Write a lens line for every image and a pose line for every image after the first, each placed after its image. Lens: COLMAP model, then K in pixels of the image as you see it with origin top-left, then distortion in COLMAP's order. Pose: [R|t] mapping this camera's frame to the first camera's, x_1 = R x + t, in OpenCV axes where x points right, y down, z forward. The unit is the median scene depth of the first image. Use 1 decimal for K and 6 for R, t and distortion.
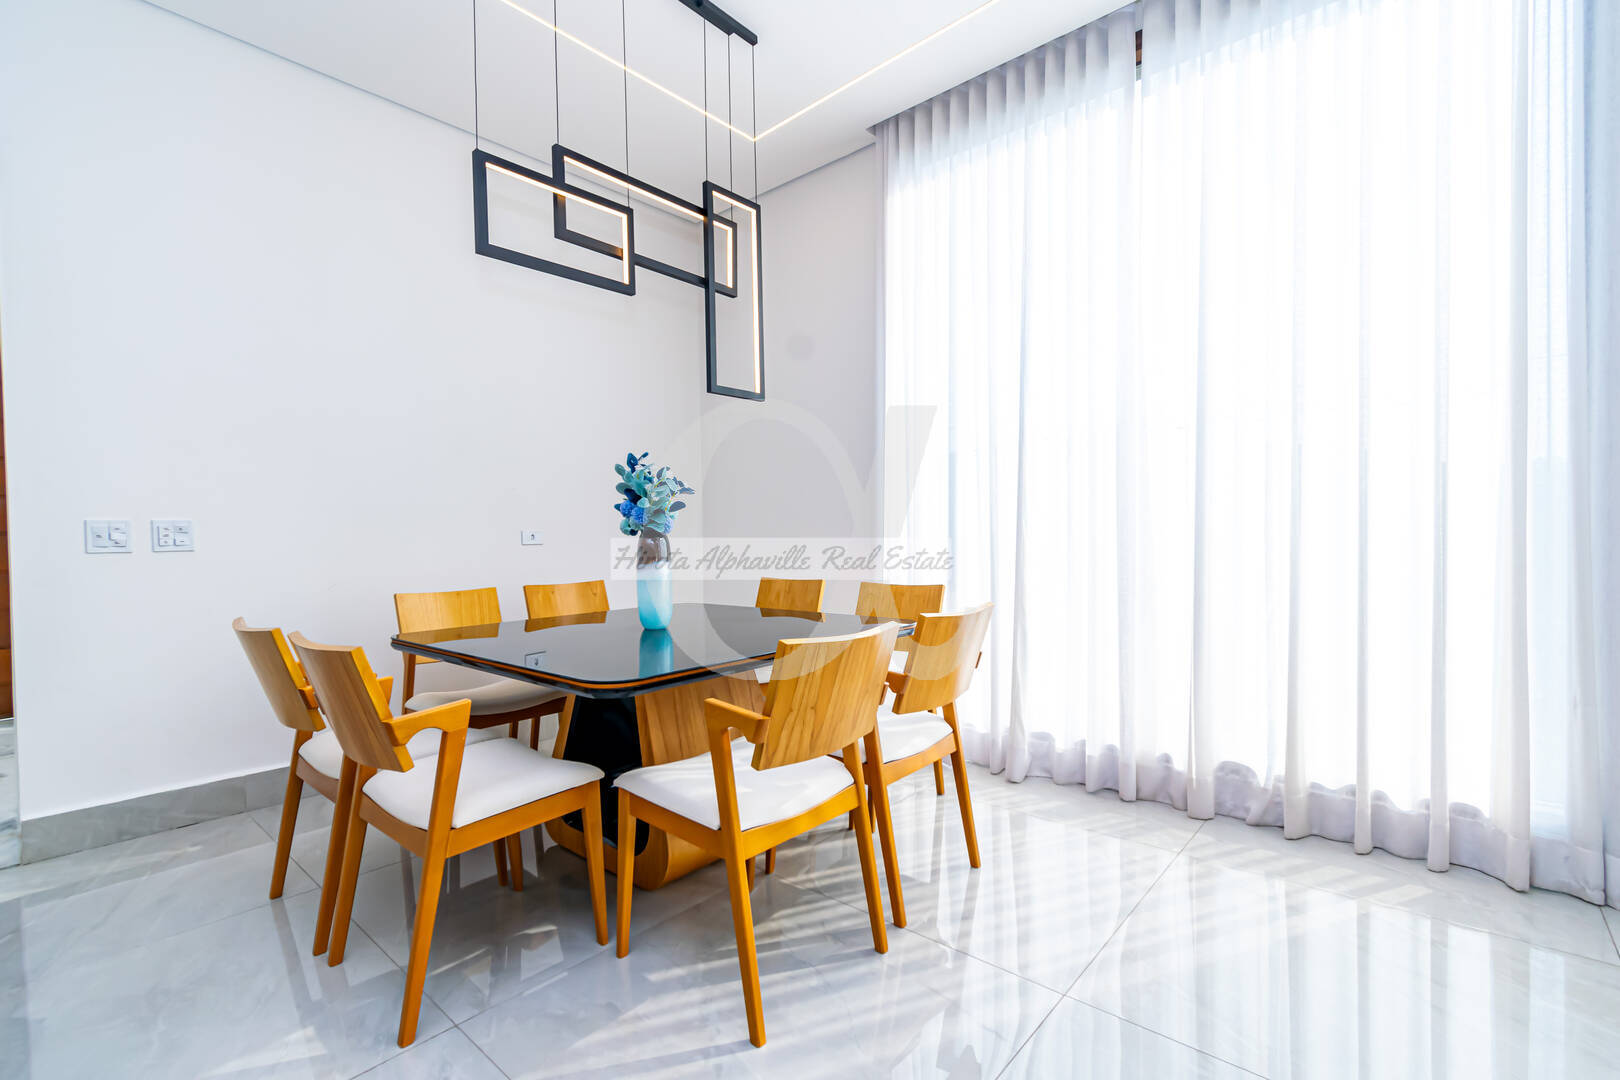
lens RADIAL K [[767.5, 0, 808.3], [0, 767.5, 549.9], [0, 0, 1]] dist [-0.000595, -0.000116]
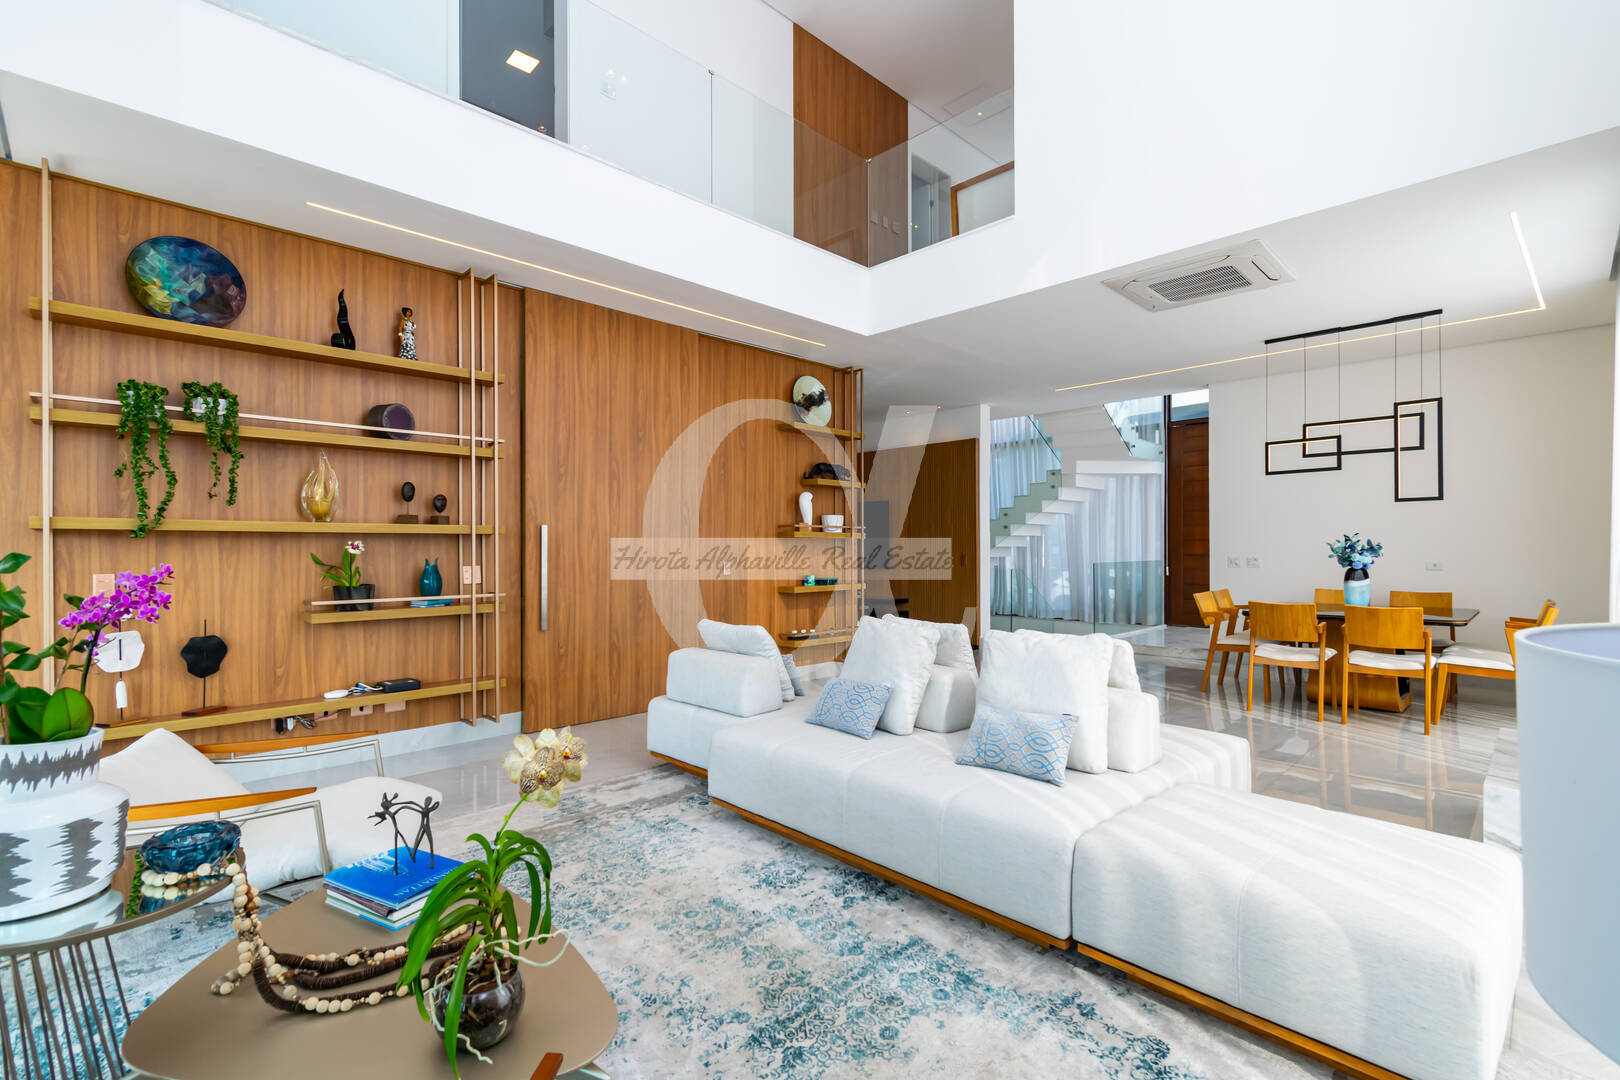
lens RADIAL K [[719.7, 0, 820.5], [0, 719.7, 546.8], [0, 0, 1]] dist [0.000162, -0.000277]
pose [[-0.041271, 0.009939, -0.999099, 1.968126], [-0.009727, 0.999899, 0.010349, -0.087824], [0.999101, 0.010145, -0.041170, -0.514012]]
